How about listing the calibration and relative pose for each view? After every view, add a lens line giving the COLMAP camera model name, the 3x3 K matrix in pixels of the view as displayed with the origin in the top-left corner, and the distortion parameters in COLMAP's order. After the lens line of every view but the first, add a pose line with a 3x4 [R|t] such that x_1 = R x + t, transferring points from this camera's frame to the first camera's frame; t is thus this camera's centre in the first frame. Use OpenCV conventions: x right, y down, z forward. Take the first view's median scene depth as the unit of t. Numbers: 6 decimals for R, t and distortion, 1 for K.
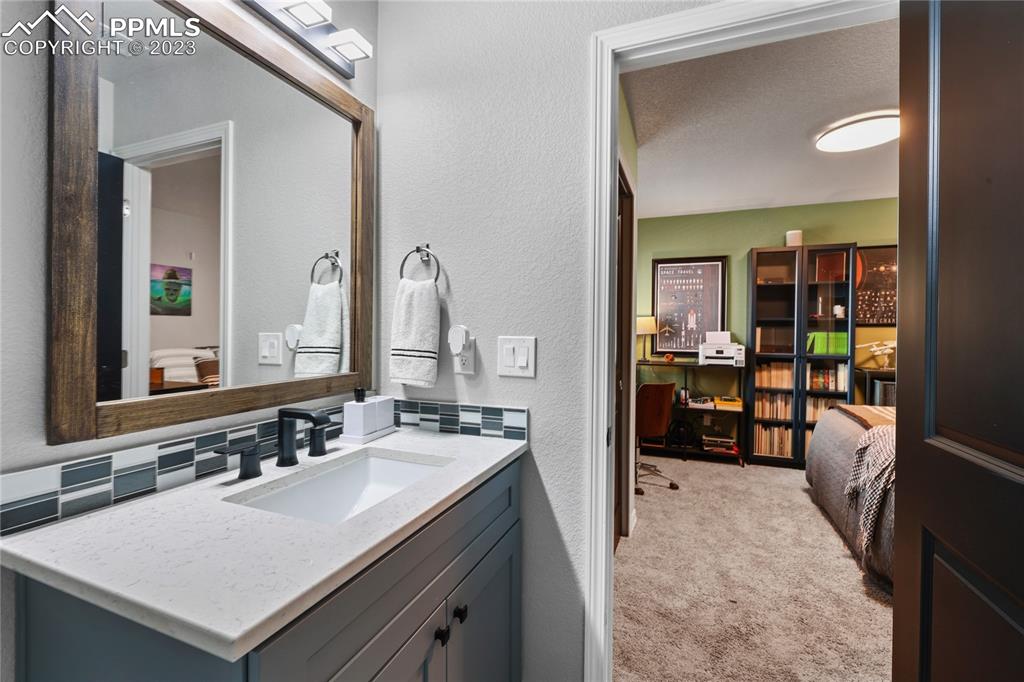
lens RADIAL K [[441.2, 0, 513.8], [0, 441.2, 335.8], [0, 0, 1]] dist [0.000436, 0.000059]
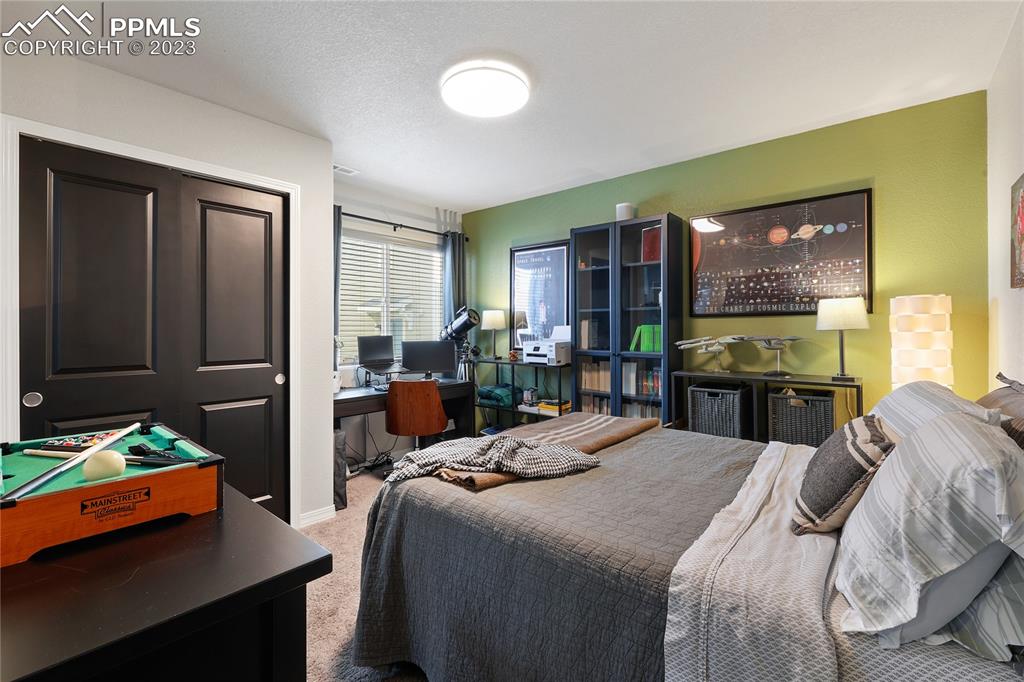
lens RADIAL K [[441.2, 0, 513.8], [0, 441.2, 335.8], [0, 0, 1]] dist [0.000436, 0.000059]
pose [[0.948379, -0.002991, -0.317126, 0.704678], [0.004665, 0.999979, 0.004520, 0.006548], [0.317106, -0.005766, 0.948373, 0.148409]]
